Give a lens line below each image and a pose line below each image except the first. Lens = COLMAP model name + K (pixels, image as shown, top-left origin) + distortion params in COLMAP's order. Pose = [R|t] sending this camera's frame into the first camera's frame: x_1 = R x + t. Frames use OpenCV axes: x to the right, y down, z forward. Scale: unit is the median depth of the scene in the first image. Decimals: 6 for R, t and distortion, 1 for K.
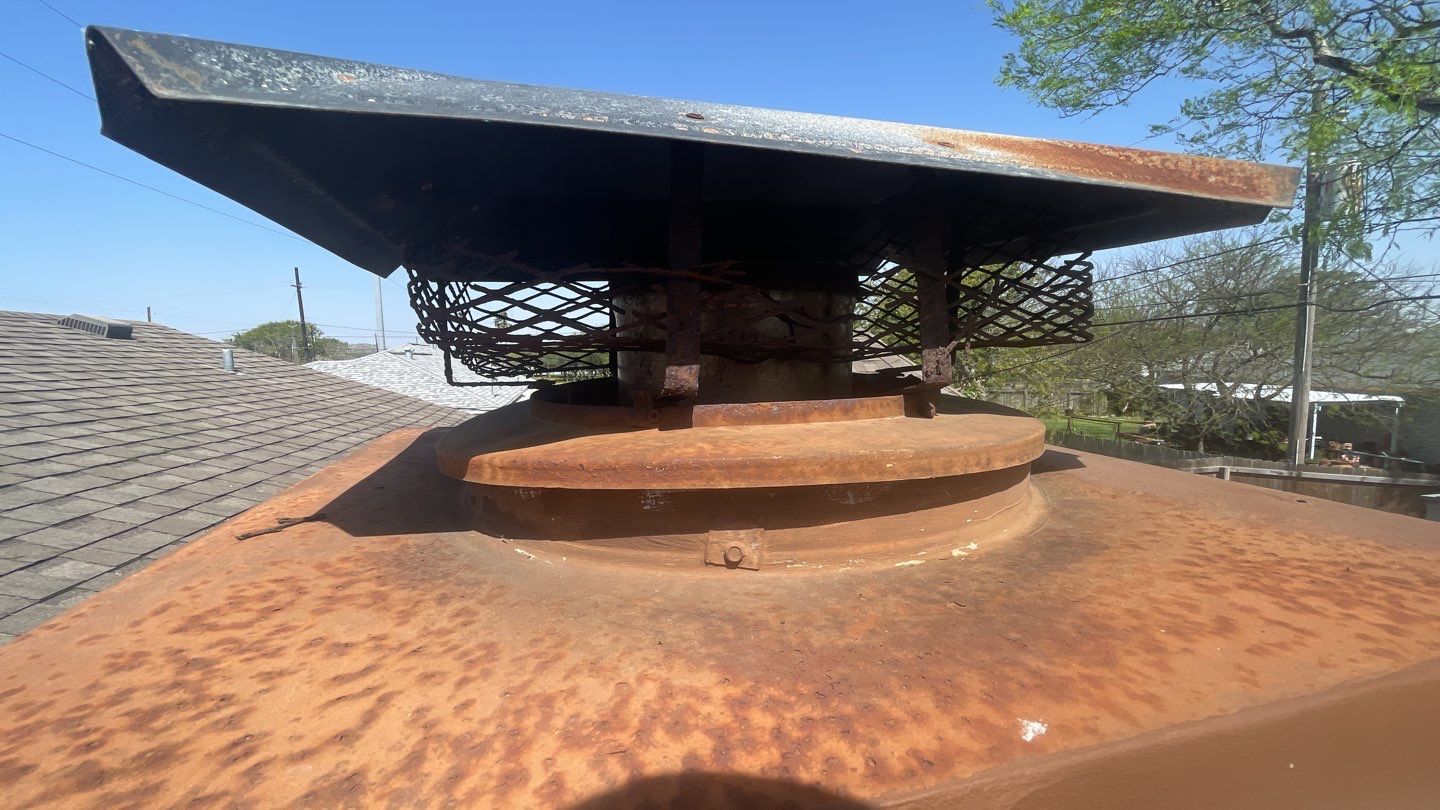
lens RADIAL K [[580.5, 0, 711.0], [0, 580.5, 414.8], [0, 0, 1]] dist [-0.001064, -0.000843]
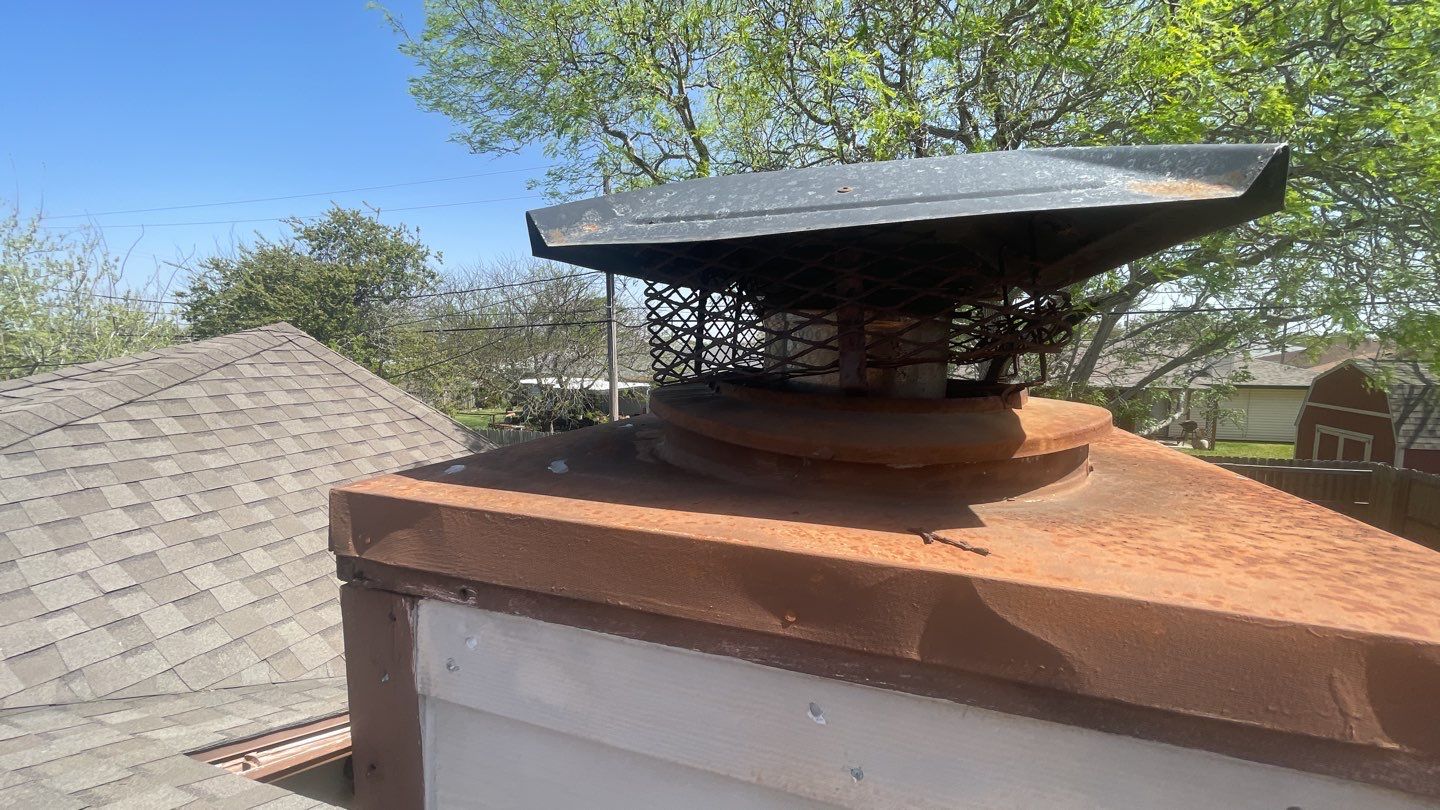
lens RADIAL K [[580.5, 0, 709.8], [0, 580.5, 413.1], [0, 0, 1]] dist [-0.001064, -0.000843]
pose [[0.541138, -0.077455, 0.837359, -0.241834], [0.079777, 0.995987, 0.040573, -0.012253], [-0.837141, 0.044847, 0.545145, 0.110702]]
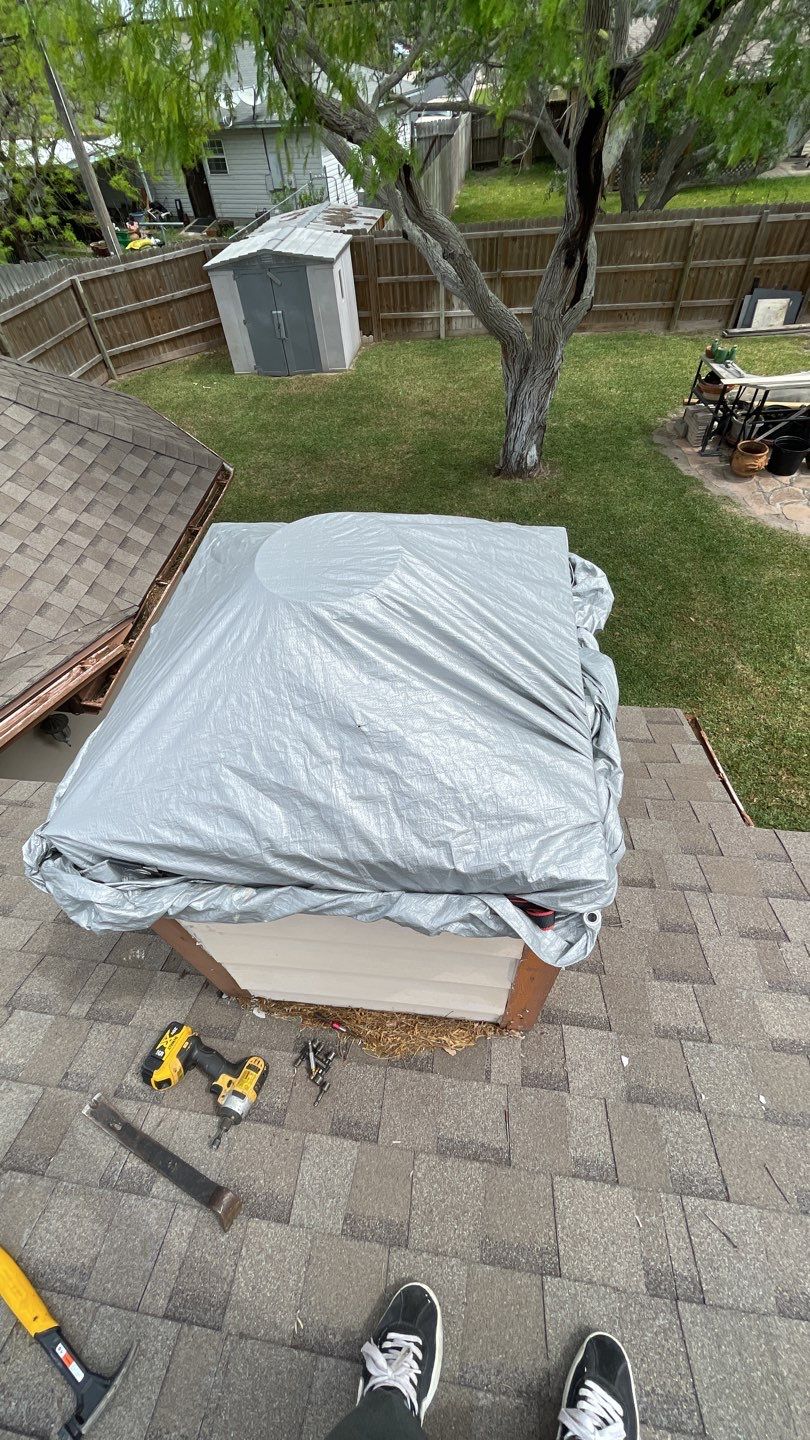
lens RADIAL K [[580.5, 0, 394.2], [0, 580.5, 711.8], [0, 0, 1]] dist [-0.001064, -0.000843]
pose [[0.357483, -0.727884, 0.585142, -0.226692], [0.164610, 0.665844, 0.727706, -0.220972], [-0.919298, -0.163822, 0.357845, 0.036226]]
